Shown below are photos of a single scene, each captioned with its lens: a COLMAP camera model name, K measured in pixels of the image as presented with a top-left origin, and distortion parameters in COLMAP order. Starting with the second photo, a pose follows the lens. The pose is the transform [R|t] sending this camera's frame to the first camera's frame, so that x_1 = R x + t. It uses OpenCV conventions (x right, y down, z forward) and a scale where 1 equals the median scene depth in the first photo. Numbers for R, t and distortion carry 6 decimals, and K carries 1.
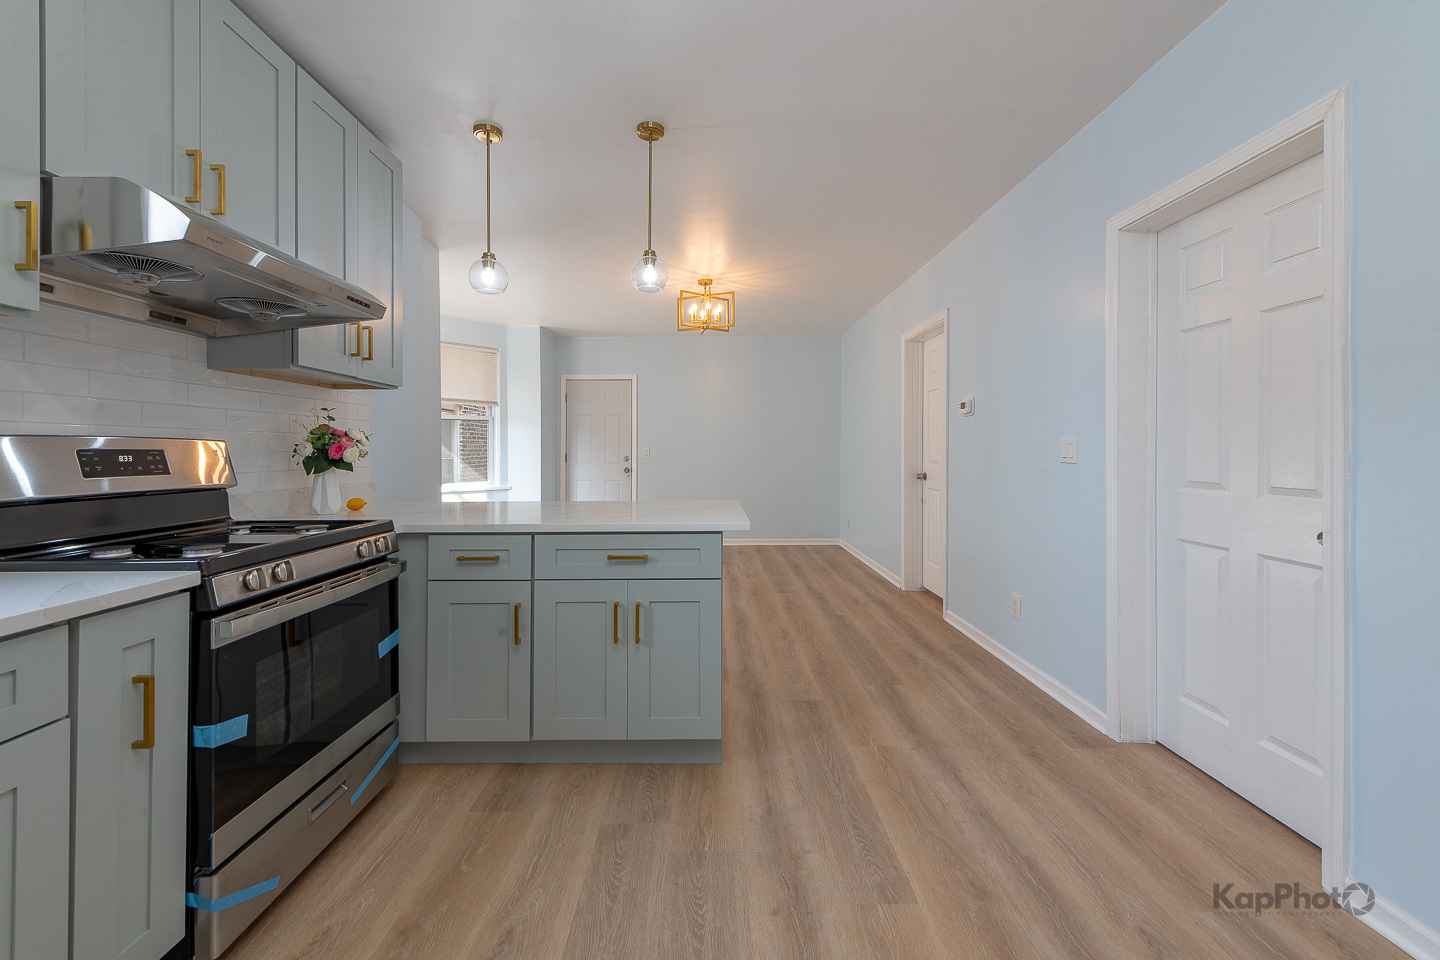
lens RADIAL K [[585.0, 0, 754.4], [0, 585.0, 453.3], [0, 0, 1]] dist [0.026828, -0.012828]
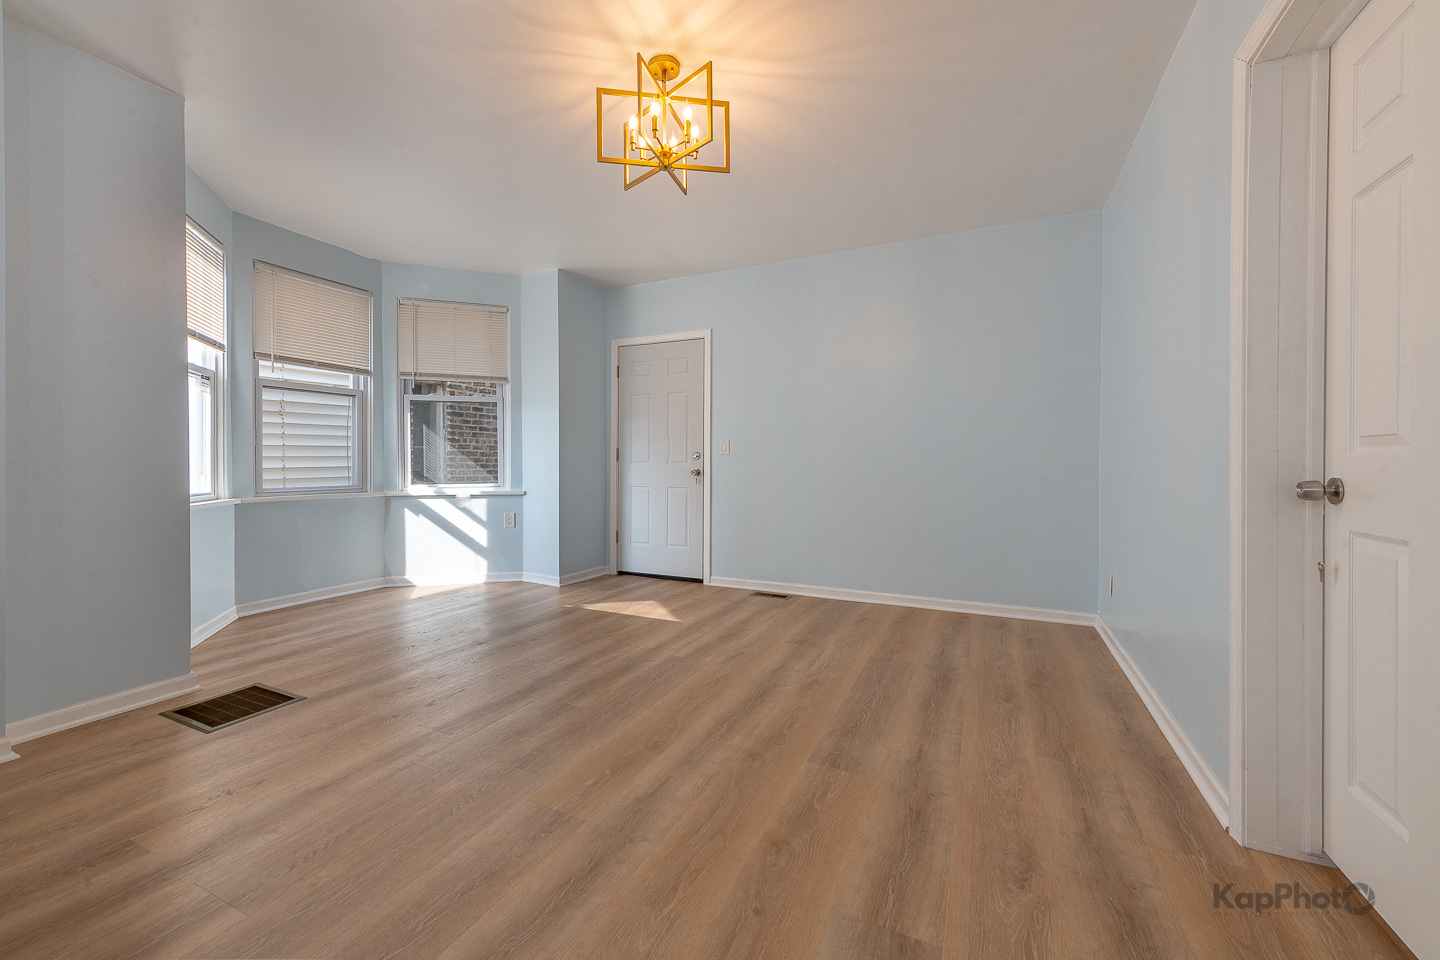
lens RADIAL K [[574.4, 0, 686.0], [0, 574.4, 465.6], [0, 0, 1]] dist [0.002882, -0.000700]
pose [[0.840210, 0.002374, -0.542256, 0.167089], [-0.001917, 0.999997, 0.001408, 0.025470], [0.542258, -0.000144, 0.840212, 0.558184]]
